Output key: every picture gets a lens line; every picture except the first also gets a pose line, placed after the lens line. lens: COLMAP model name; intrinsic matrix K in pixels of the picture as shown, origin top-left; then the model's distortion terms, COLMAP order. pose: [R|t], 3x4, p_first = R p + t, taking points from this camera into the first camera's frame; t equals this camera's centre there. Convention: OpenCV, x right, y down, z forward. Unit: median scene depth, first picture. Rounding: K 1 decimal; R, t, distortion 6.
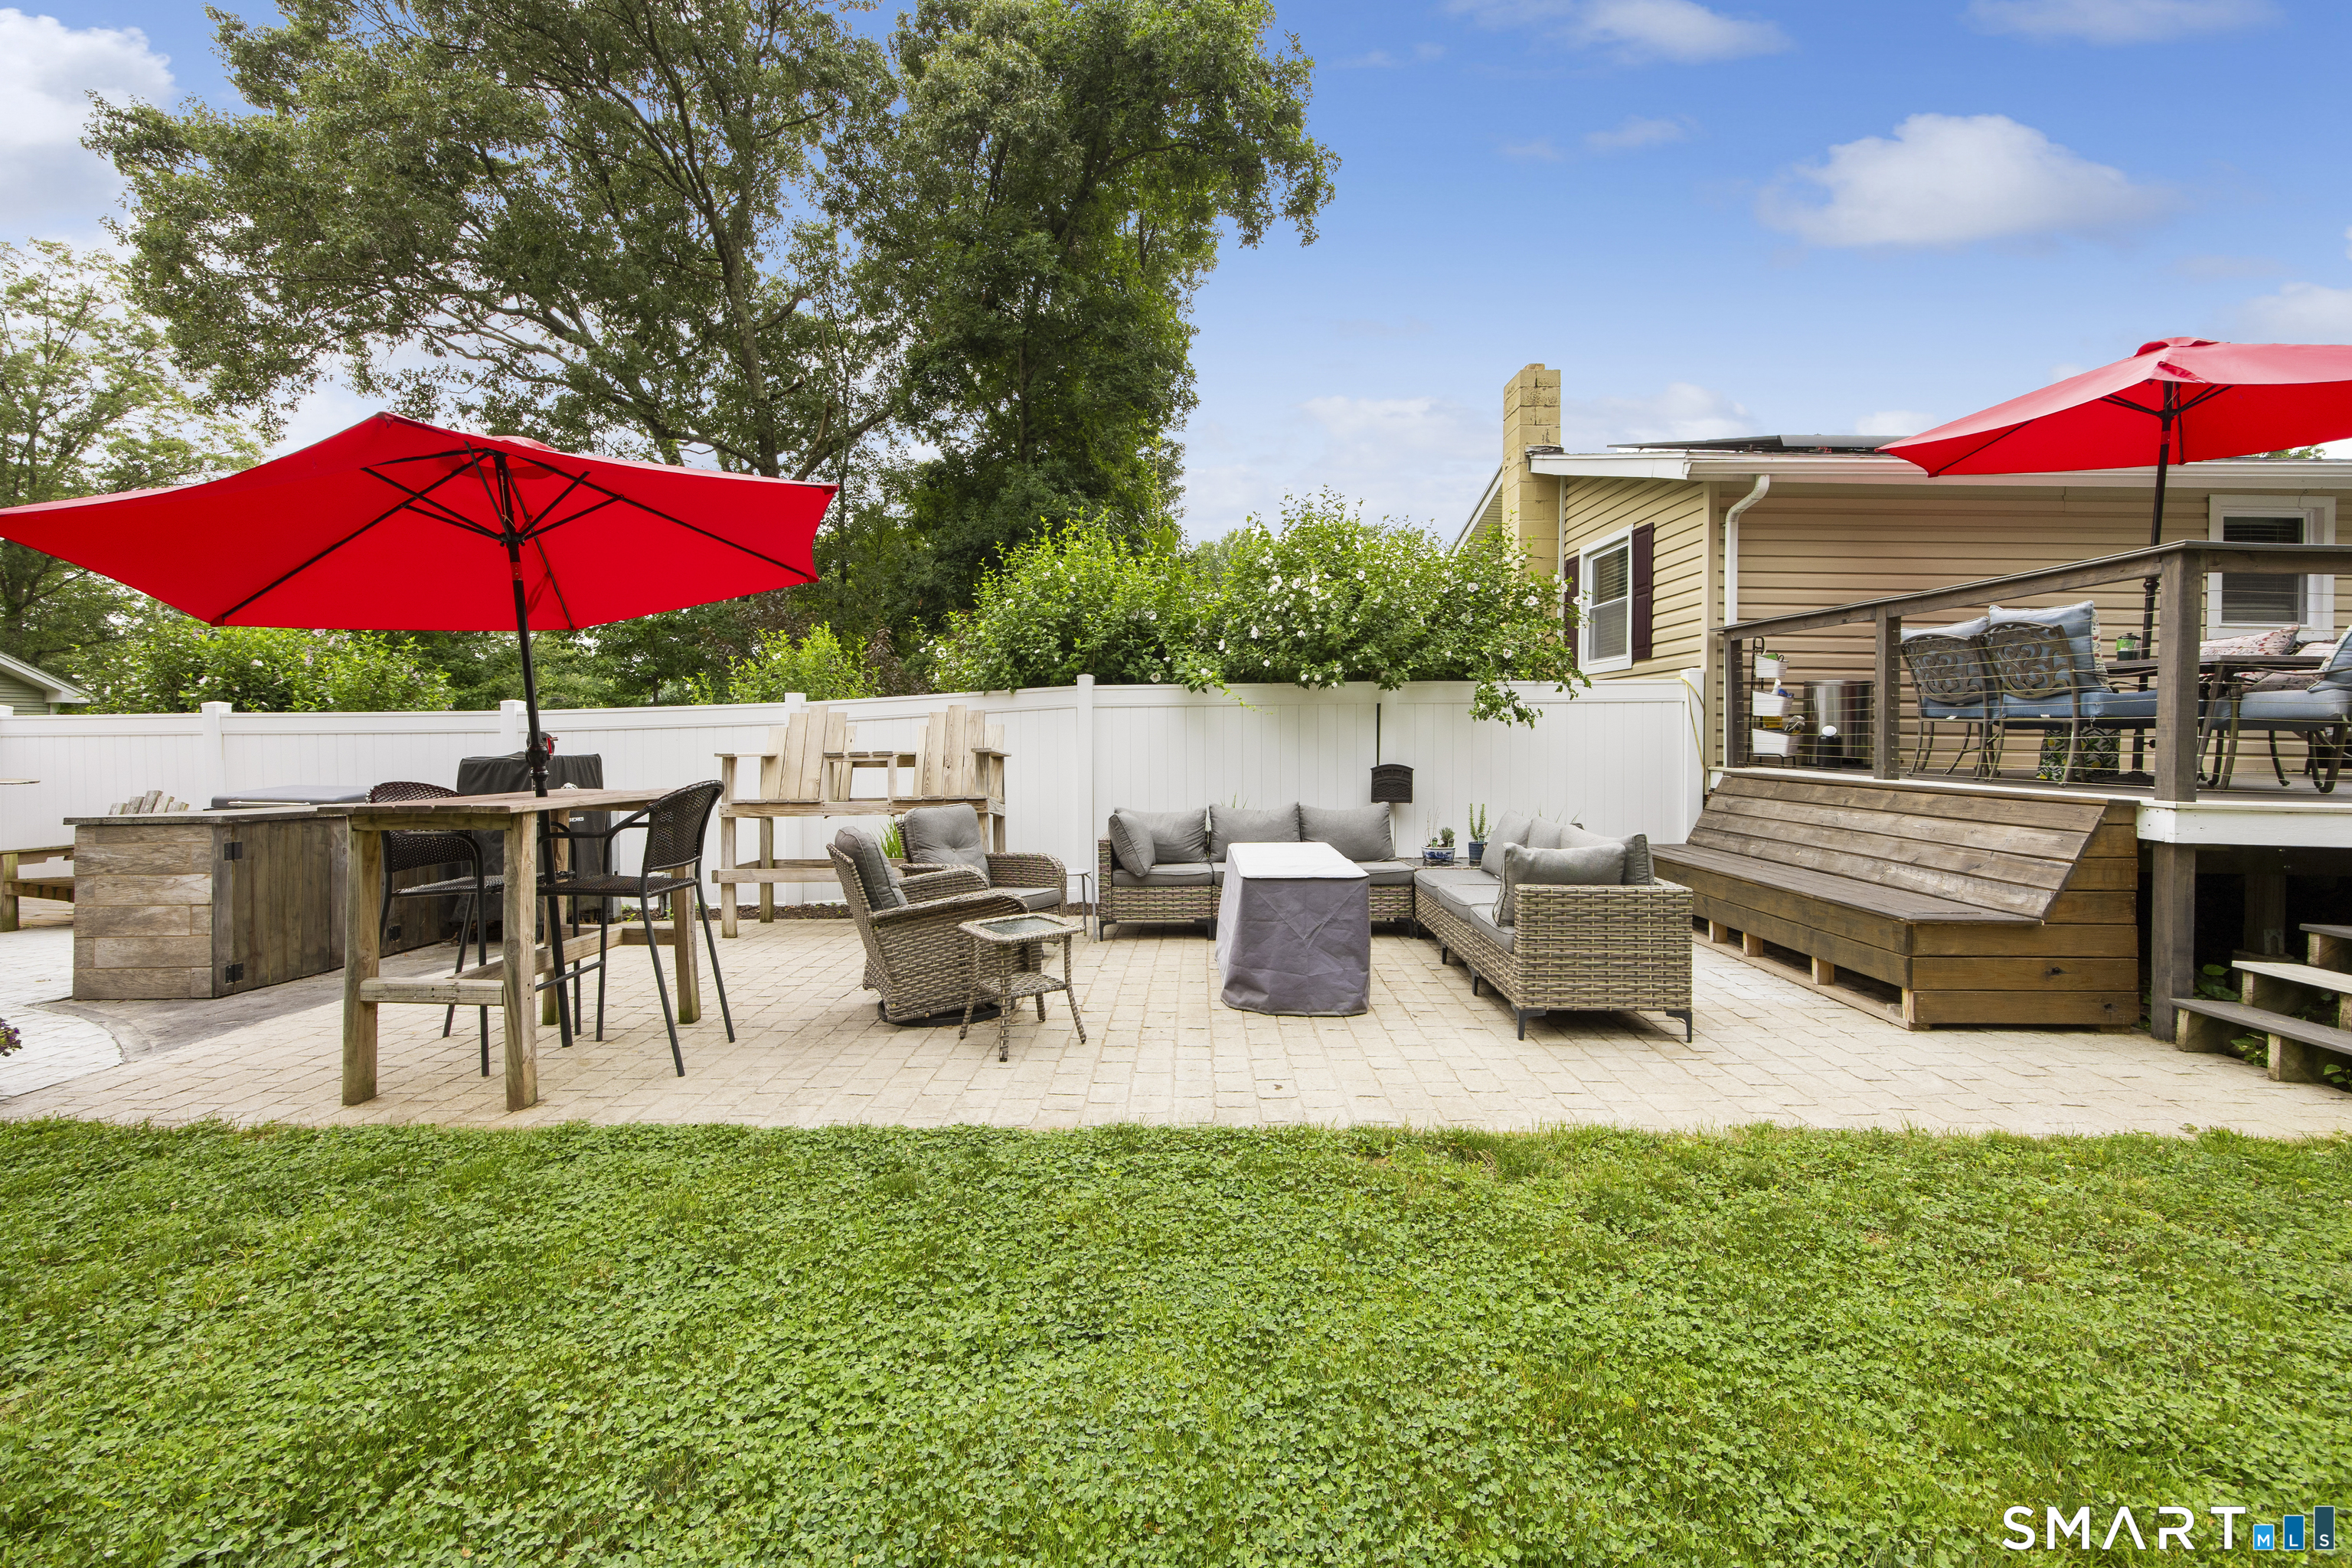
lens RADIAL K [[969.6, 0, 1171.1], [0, 969.6, 755.8], [0, 0, 1]] dist [0.000524, -0.000023]
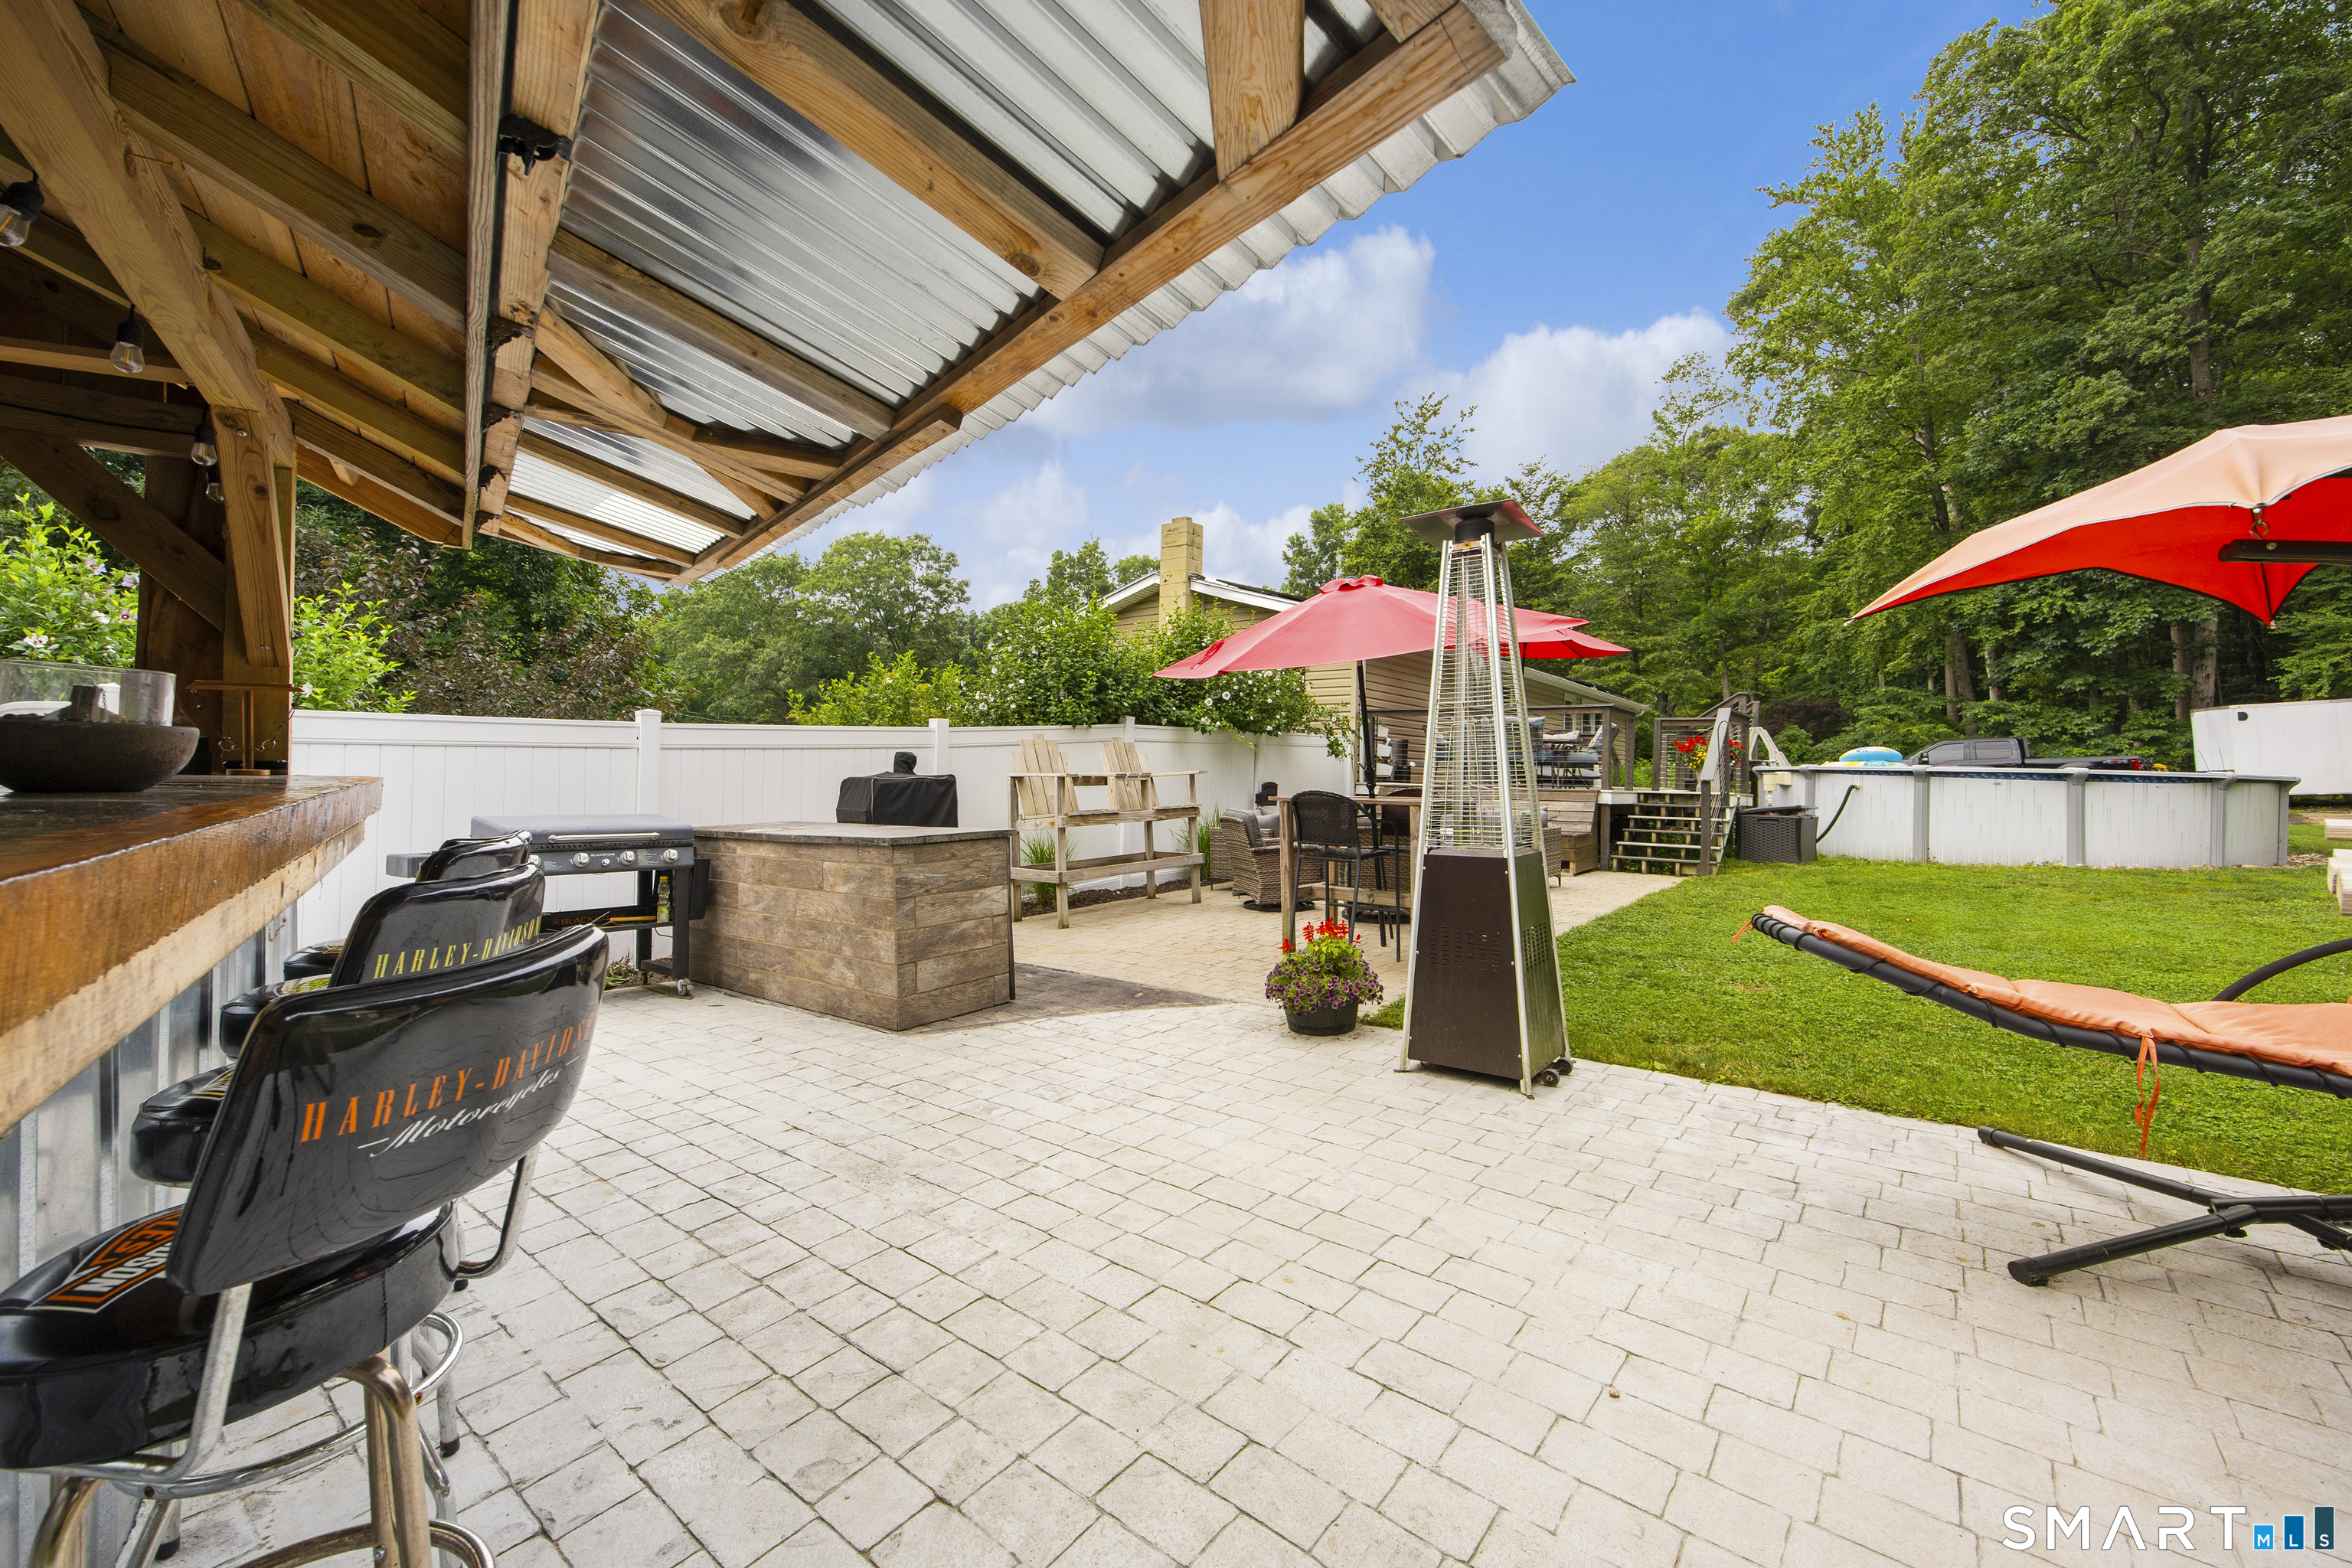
lens RADIAL K [[986.0, 0, 1179.0], [0, 986.0, 778.3], [0, 0, 1]] dist [0.000151, 0.000079]
pose [[0.612403, -0.001901, 0.790543, -1.237613], [-0.002330, 0.999988, 0.004209, -0.003411], [-0.790542, -0.004420, 0.612392, 0.094795]]
